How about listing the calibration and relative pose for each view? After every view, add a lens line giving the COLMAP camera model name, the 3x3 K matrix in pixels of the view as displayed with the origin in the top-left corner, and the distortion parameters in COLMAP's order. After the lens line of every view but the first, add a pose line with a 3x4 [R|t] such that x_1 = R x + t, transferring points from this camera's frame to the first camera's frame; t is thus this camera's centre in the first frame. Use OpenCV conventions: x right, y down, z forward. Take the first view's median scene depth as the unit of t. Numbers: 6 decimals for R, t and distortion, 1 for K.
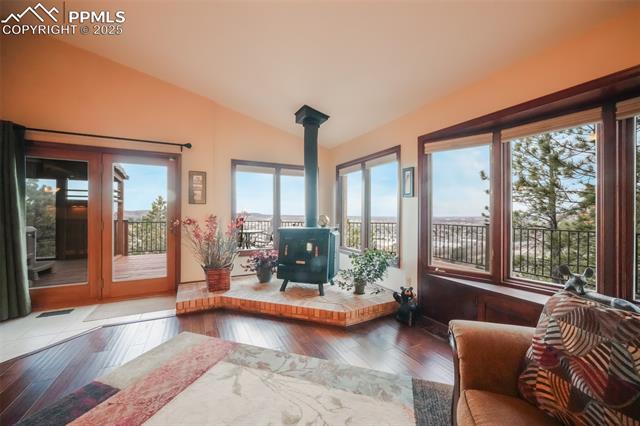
lens RADIAL K [[246.3, 0, 319.2], [0, 246.3, 212.8], [0, 0, 1]] dist [0.001135, 0.000277]
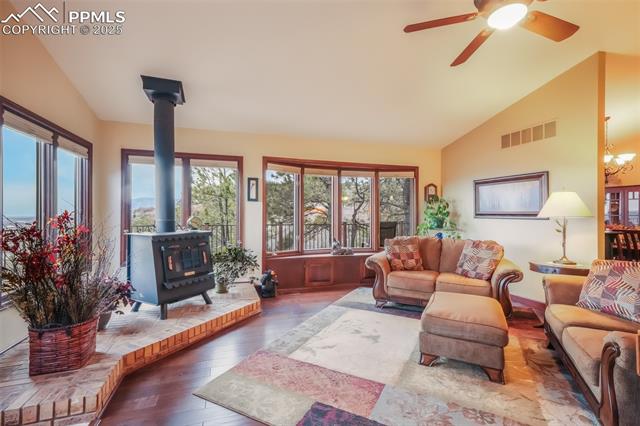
lens RADIAL K [[291.1, 0, 320.4], [0, 291.1, 214.5], [0, 0, 1]] dist [0.001783, 0.000184]
pose [[0.147112, -0.000496, 0.989120, -1.039868], [-0.004930, 0.999987, 0.001234, -0.001211], [-0.989108, -0.005058, 0.147108, 0.447563]]
